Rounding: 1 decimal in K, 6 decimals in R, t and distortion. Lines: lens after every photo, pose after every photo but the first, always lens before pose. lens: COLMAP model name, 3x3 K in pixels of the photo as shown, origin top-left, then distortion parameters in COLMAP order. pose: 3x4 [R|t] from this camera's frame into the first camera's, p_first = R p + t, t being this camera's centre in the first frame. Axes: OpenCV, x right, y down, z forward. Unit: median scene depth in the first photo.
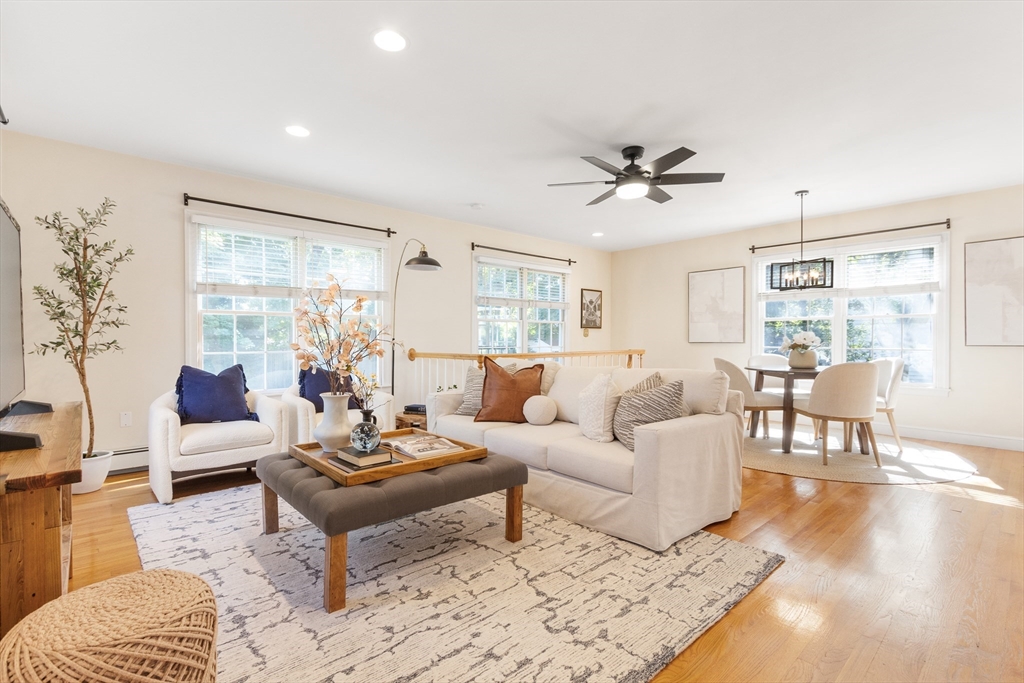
lens RADIAL K [[474.7, 0, 512.3], [0, 474.7, 344.0], [0, 0, 1]] dist [0.000879, -0.000846]
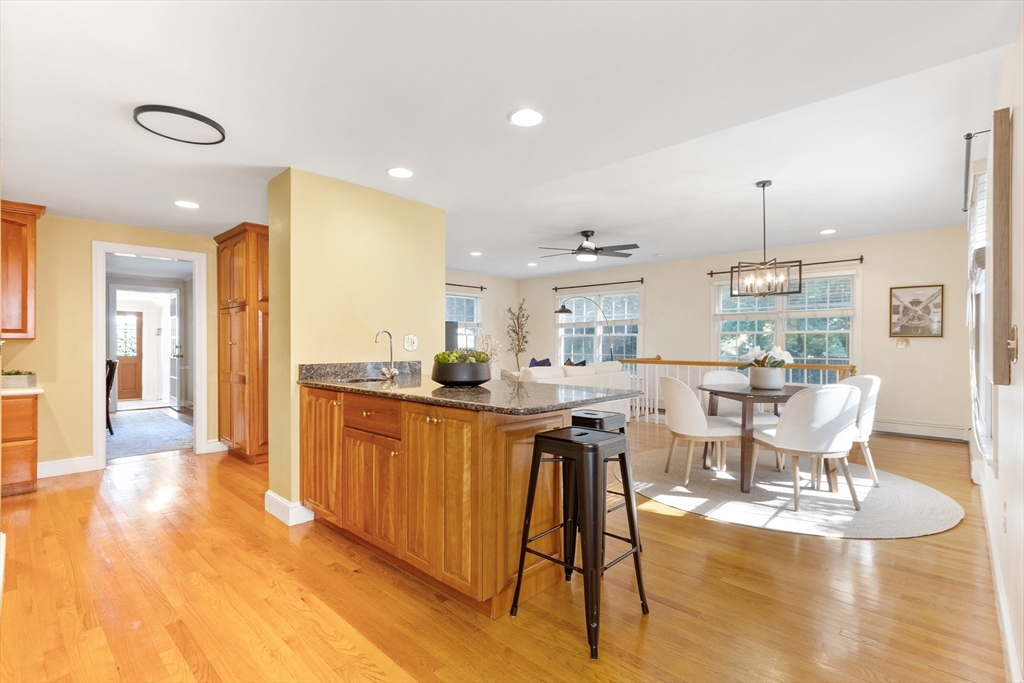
lens RADIAL K [[474.7, 0, 509.2], [0, 474.7, 348.9], [0, 0, 1]] dist [0.000879, -0.000846]
pose [[0.072191, 0.012110, -0.997317, 0.884621], [-0.009875, 0.999886, 0.011426, -0.017364], [0.997342, 0.009023, 0.072302, 0.311739]]
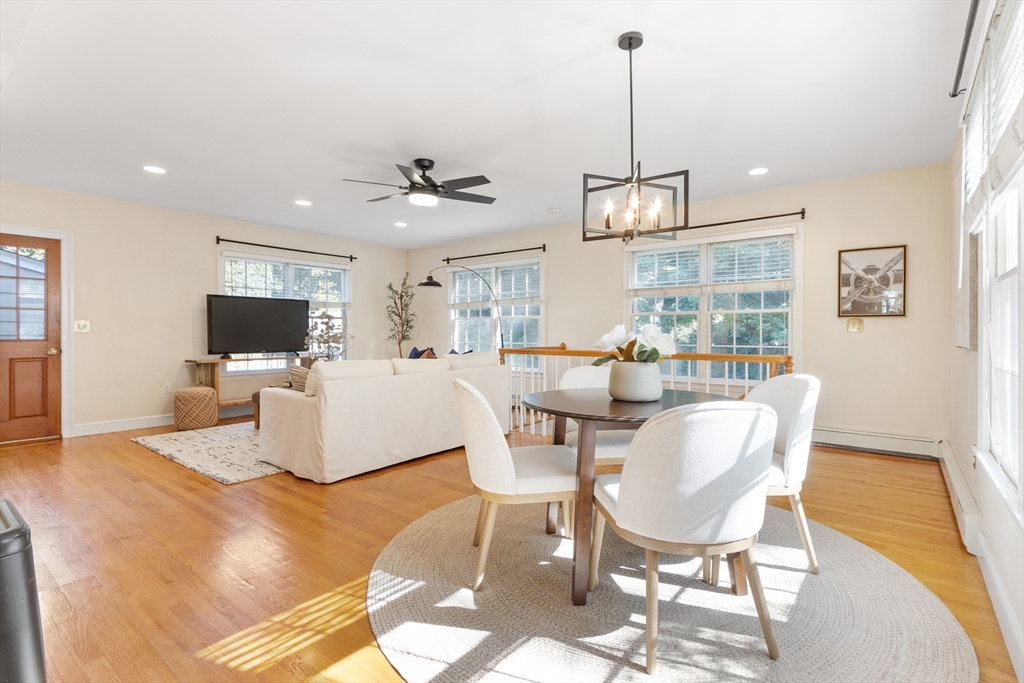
lens RADIAL K [[474.7, 0, 533.1], [0, 474.7, 338.1], [0, 0, 1]] dist [0.000879, -0.000846]
pose [[0.171679, 0.010975, -0.985092, 0.658588], [-0.008290, 0.999919, 0.009695, -0.010769], [0.985118, 0.006502, 0.171756, 0.525329]]
